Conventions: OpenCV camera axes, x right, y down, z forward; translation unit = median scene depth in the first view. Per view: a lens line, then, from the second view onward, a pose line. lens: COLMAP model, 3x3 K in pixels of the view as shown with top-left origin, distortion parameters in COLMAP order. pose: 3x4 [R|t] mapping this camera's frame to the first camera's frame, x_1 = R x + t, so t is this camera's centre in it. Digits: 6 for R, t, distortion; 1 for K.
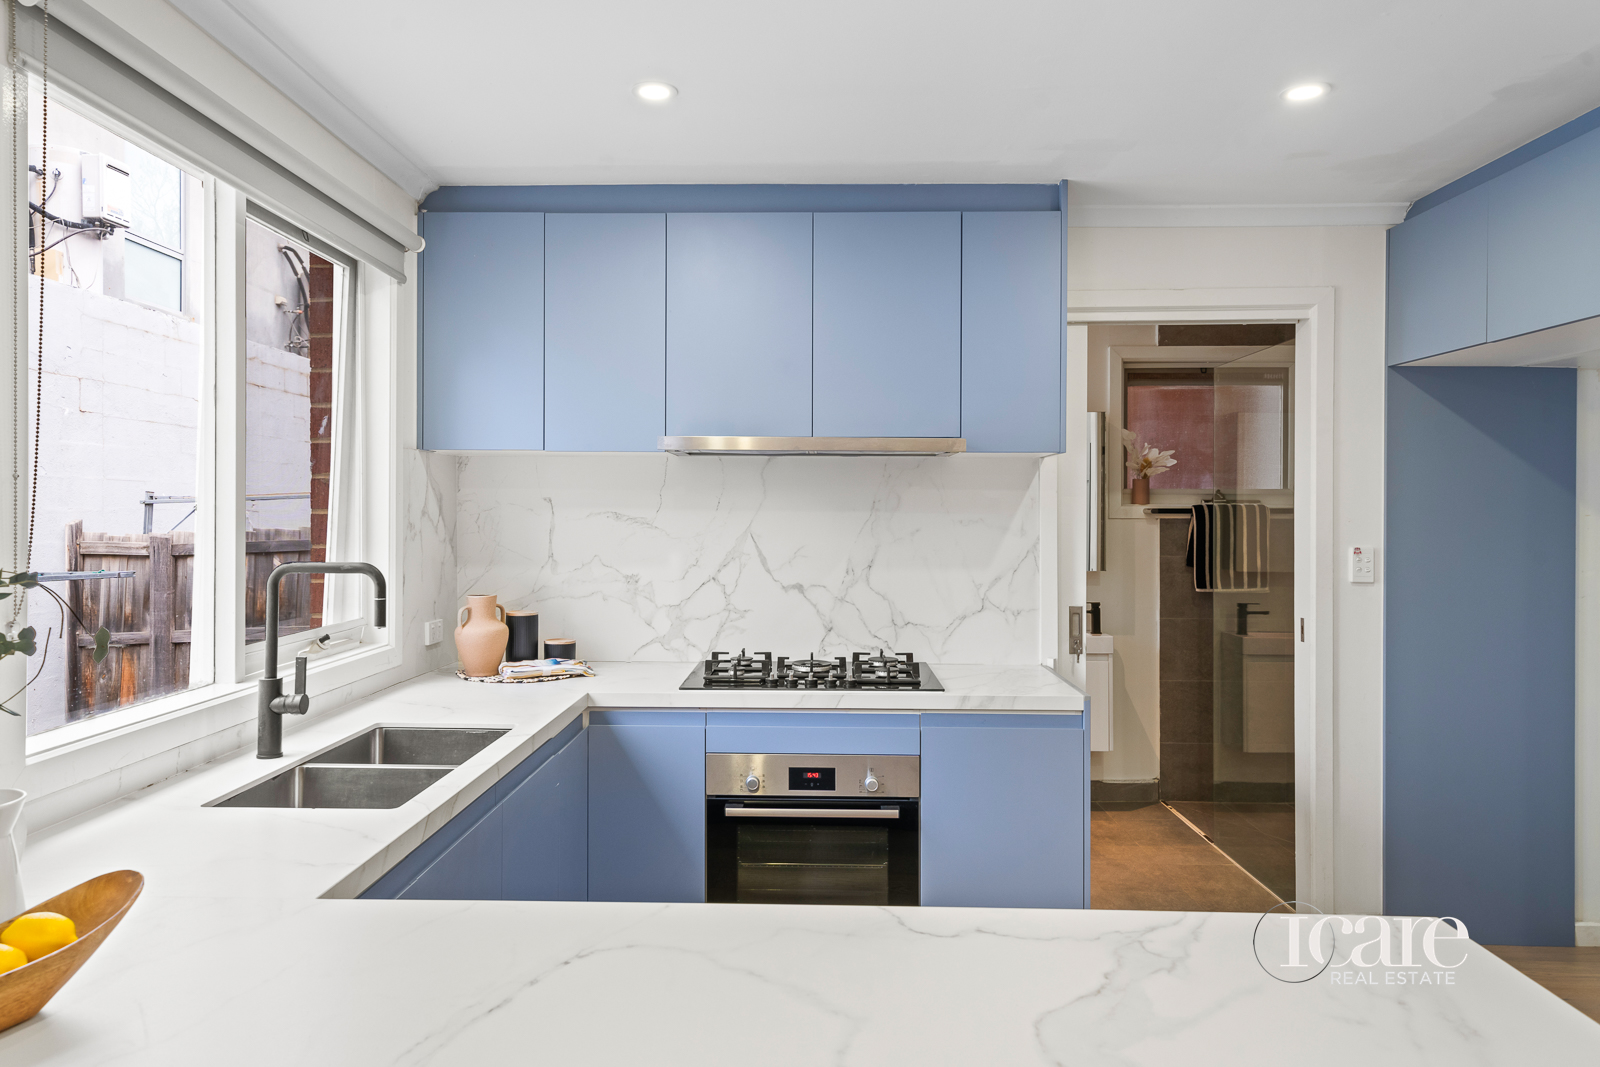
lens RADIAL K [[1039.5, 0, 801.1], [0, 1039.5, 526.1], [0, 0, 1]] dist [0.002452, 0.000133]
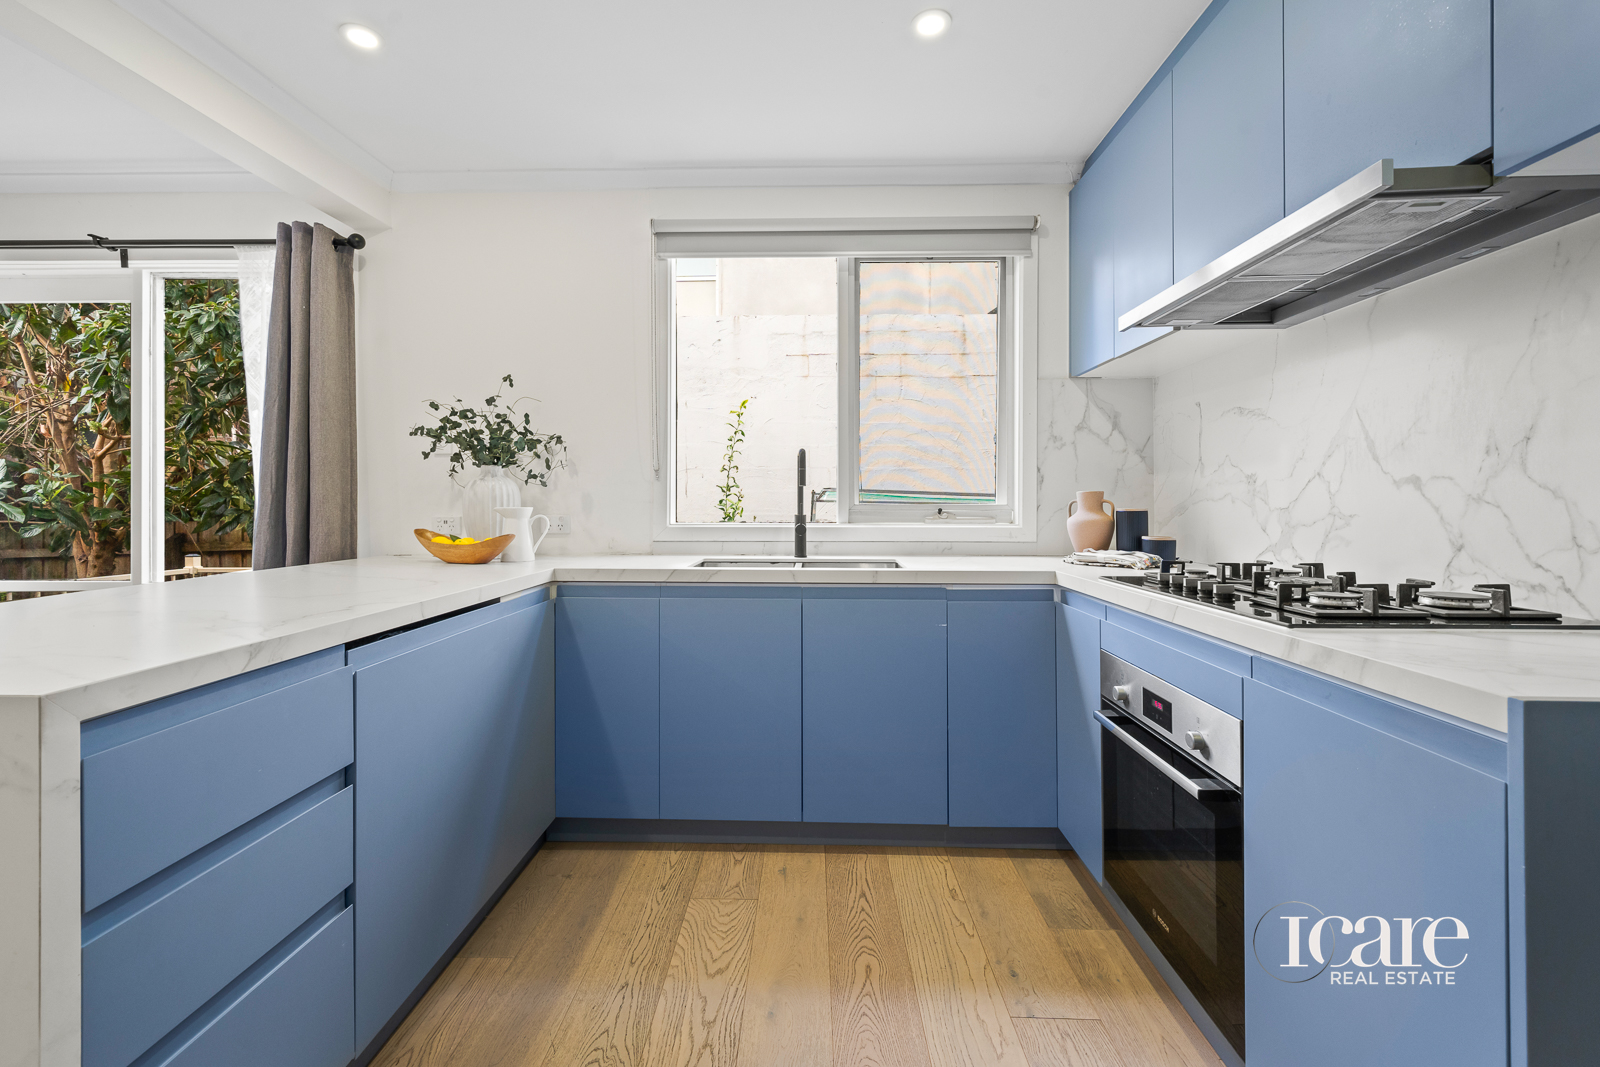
lens RADIAL K [[688.9, 0, 797.6], [0, 688.9, 516.4], [0, 0, 1]] dist [-0.001346, -0.000267]
pose [[-0.021233, 0.012133, -0.999701, 0.440666], [-0.005681, 0.999909, 0.012256, 0.078116], [0.999758, 0.005939, -0.021162, 0.619779]]
